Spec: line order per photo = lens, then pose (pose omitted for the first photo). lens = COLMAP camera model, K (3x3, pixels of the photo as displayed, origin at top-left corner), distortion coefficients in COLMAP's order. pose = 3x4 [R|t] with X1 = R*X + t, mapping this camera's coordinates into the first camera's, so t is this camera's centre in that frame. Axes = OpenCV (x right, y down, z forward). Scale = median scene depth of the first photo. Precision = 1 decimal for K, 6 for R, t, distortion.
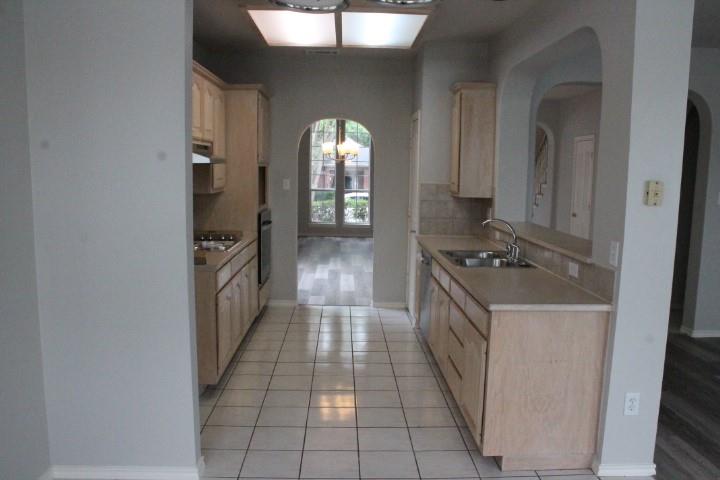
lens RADIAL K [[602.6, 0, 355.7], [0, 602.6, 242.1], [0, 0, 1]] dist [-0.139907, 0.086950]
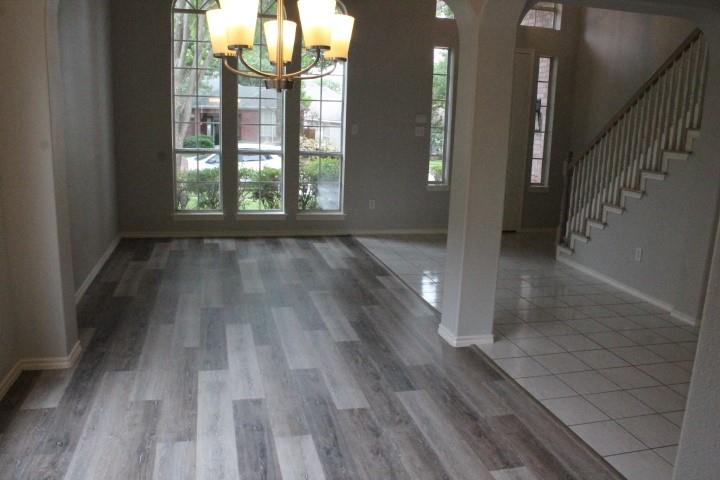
lens RADIAL K [[602.6, 0, 359.9], [0, 602.6, 243.3], [0, 0, 1]] dist [-0.139907, 0.086950]
pose [[0.976076, -0.031897, 0.215077, -0.030138], [0.010504, 0.994943, 0.099886, -0.057486], [-0.217176, -0.095237, 0.971476, 0.453360]]
